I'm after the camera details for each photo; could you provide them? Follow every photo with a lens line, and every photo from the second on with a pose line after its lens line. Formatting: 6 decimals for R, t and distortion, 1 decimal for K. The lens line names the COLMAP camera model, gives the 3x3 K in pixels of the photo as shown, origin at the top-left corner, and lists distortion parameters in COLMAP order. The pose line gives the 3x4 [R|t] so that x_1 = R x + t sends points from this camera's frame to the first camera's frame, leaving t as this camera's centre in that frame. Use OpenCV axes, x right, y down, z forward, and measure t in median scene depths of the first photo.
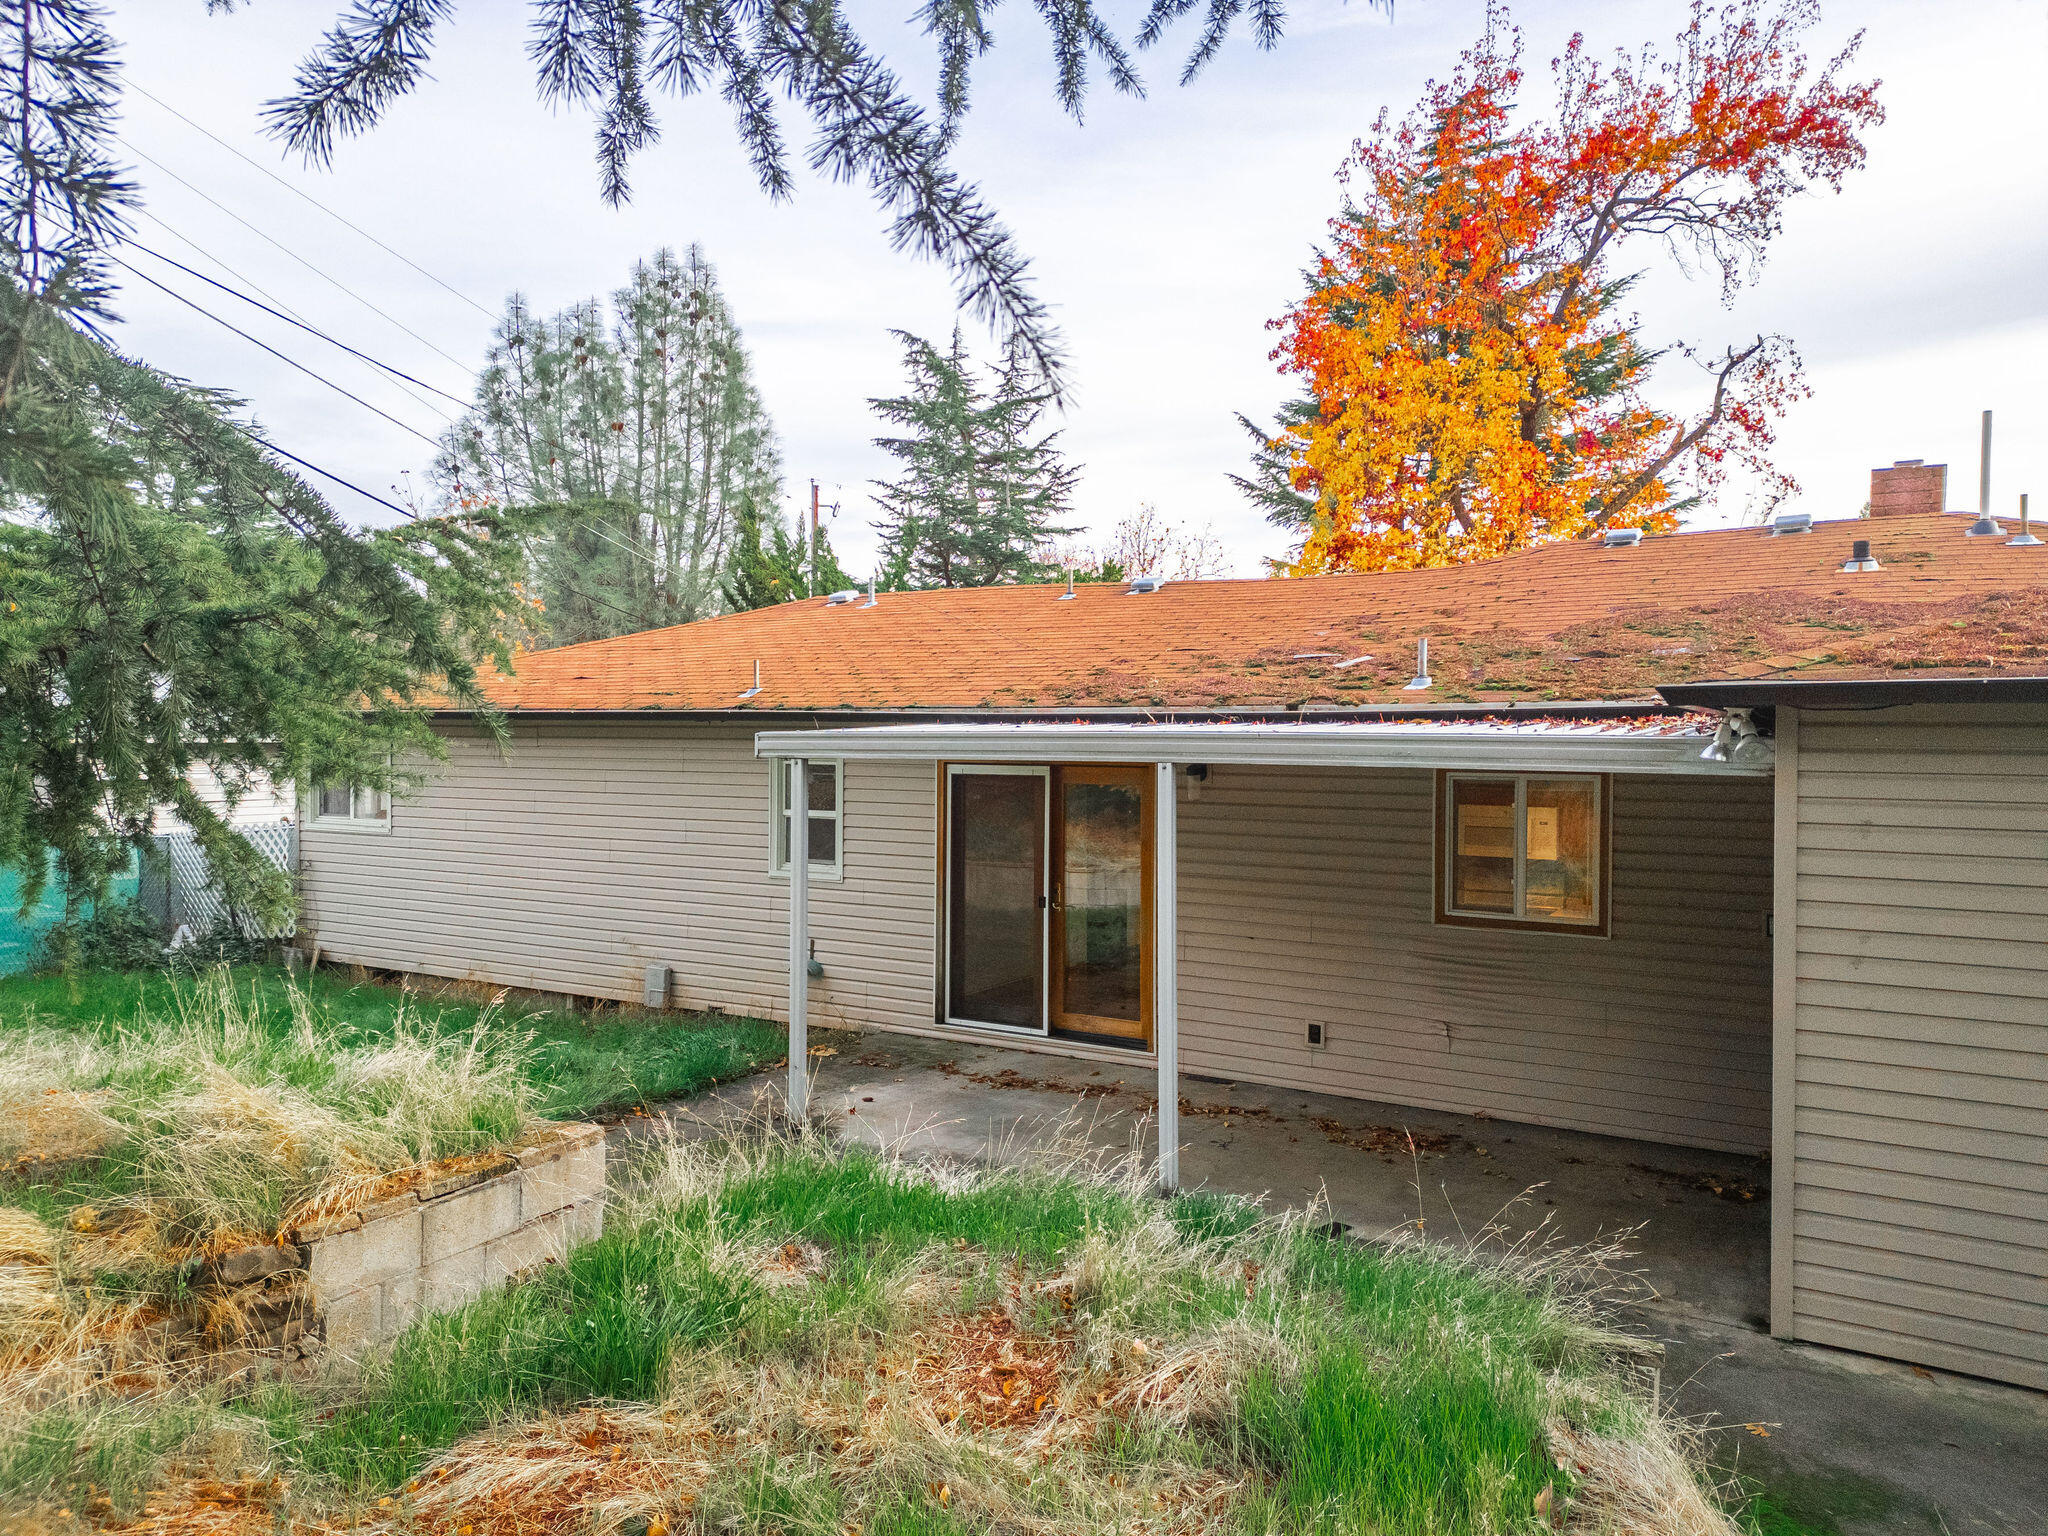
lens RADIAL K [[1425.1, 0, 1017.6], [0, 1425.1, 761.0], [0, 0, 1]] dist [0.087200, -0.090110]
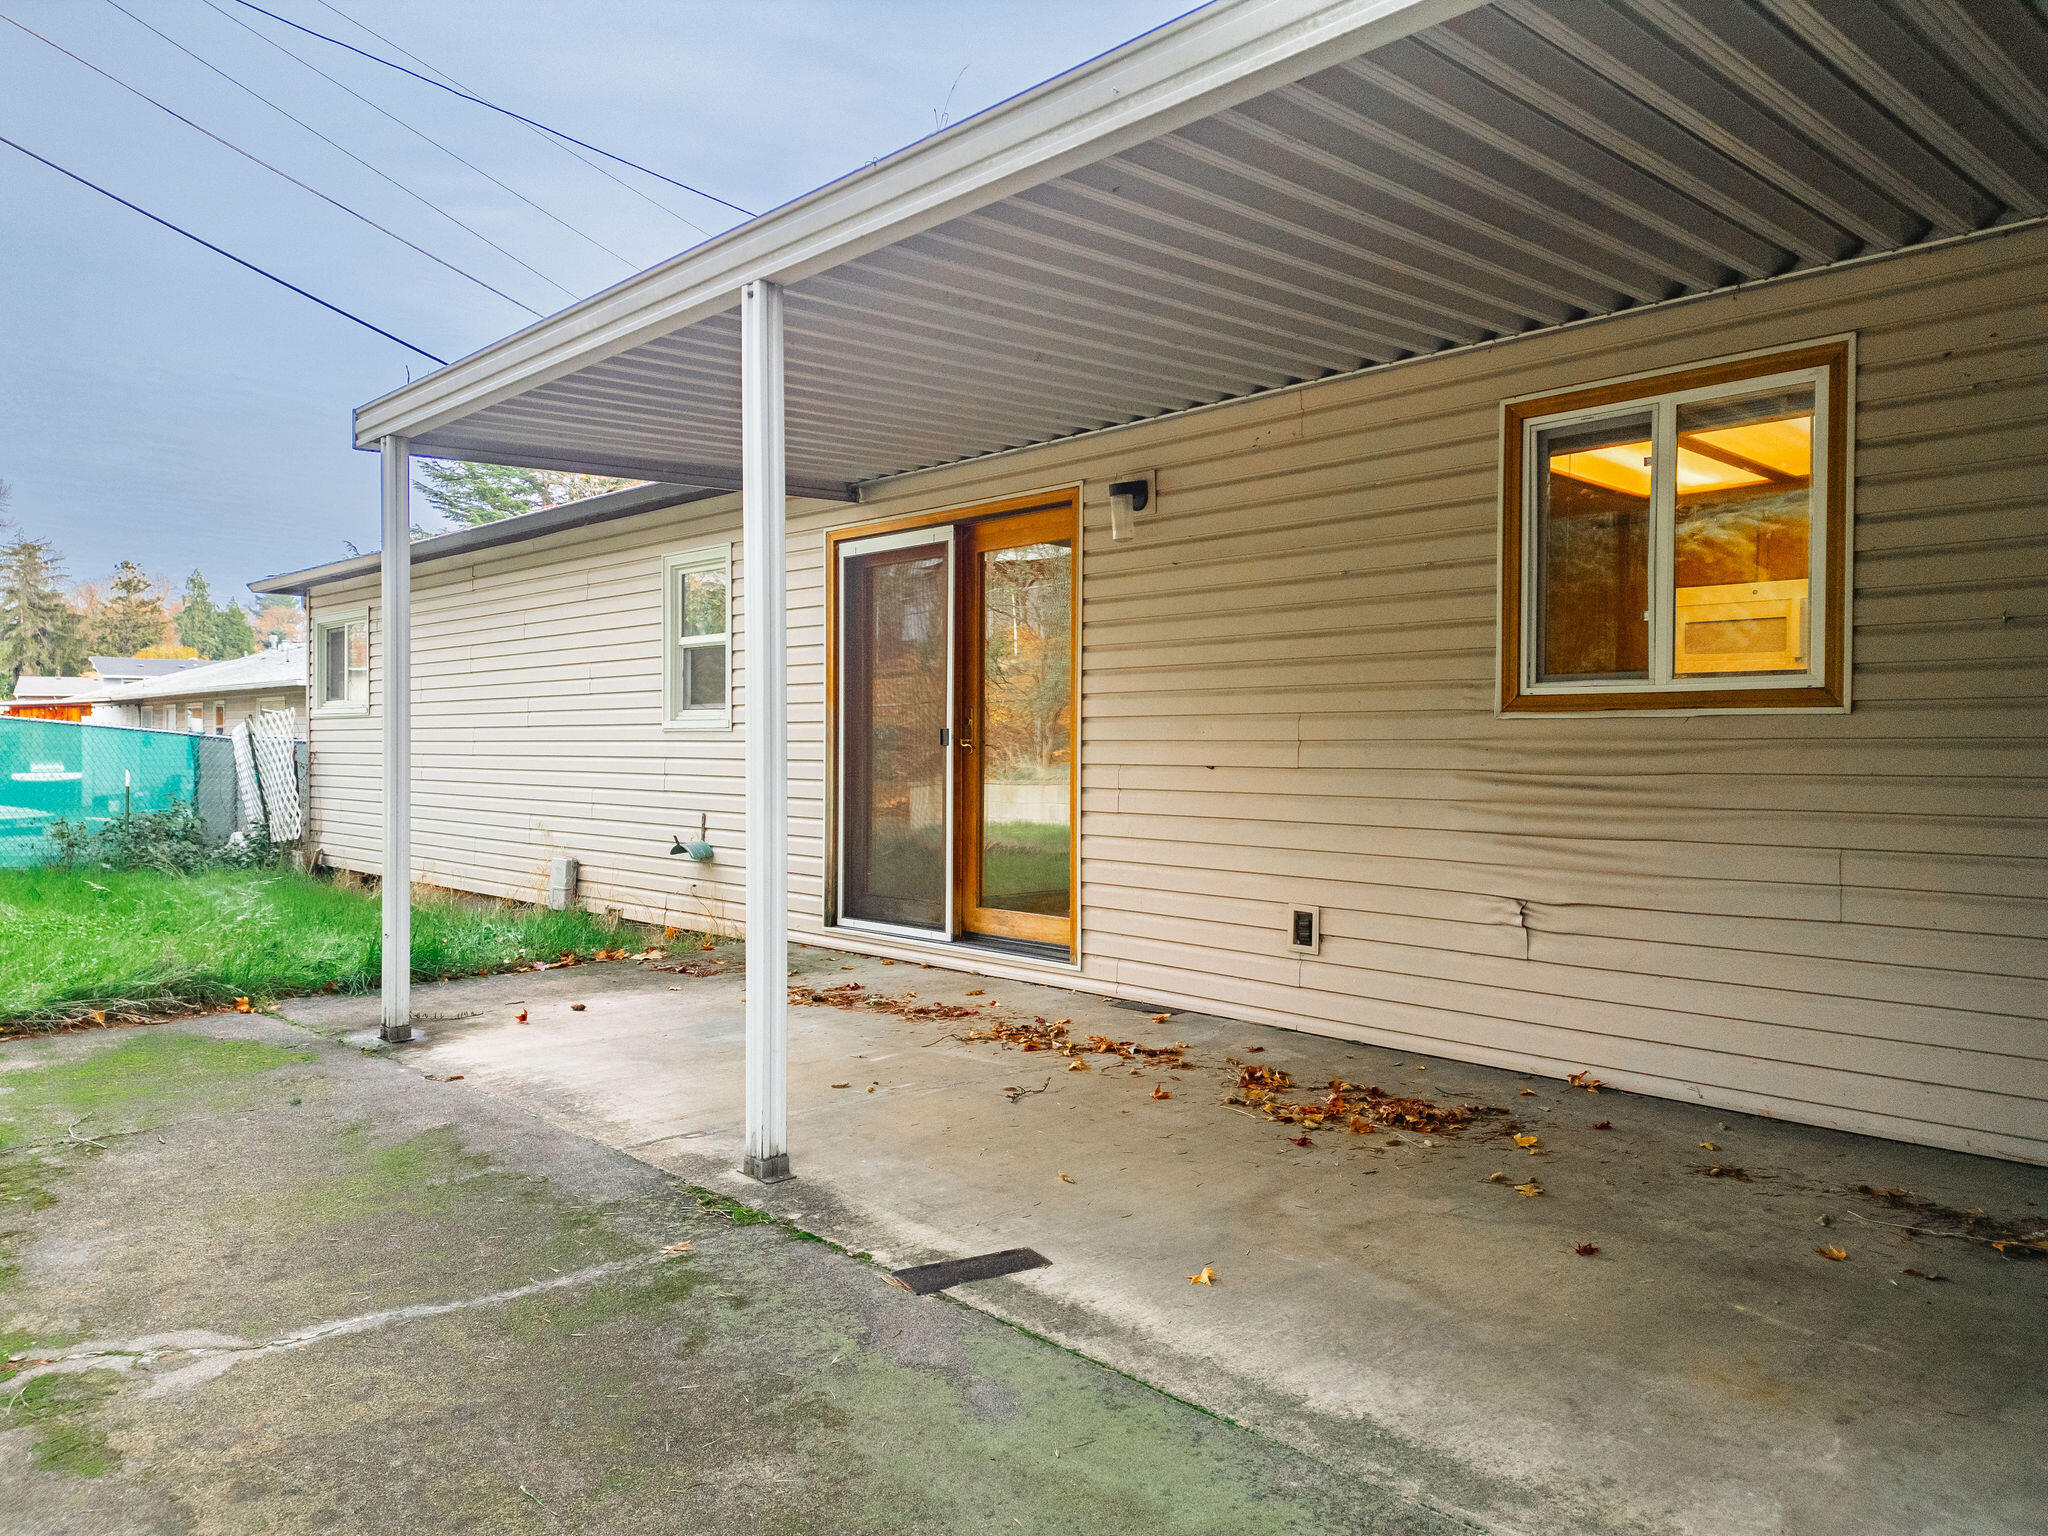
lens RADIAL K [[1425.1, 0, 1017.6], [0, 1425.1, 761.0], [0, 0, 1]] dist [0.087200, -0.090110]
pose [[0.963933, 0.000065, -0.266144, 0.248342], [-0.002770, 0.999948, -0.009788, 0.130211], [0.266129, 0.010172, 0.963884, 0.427890]]
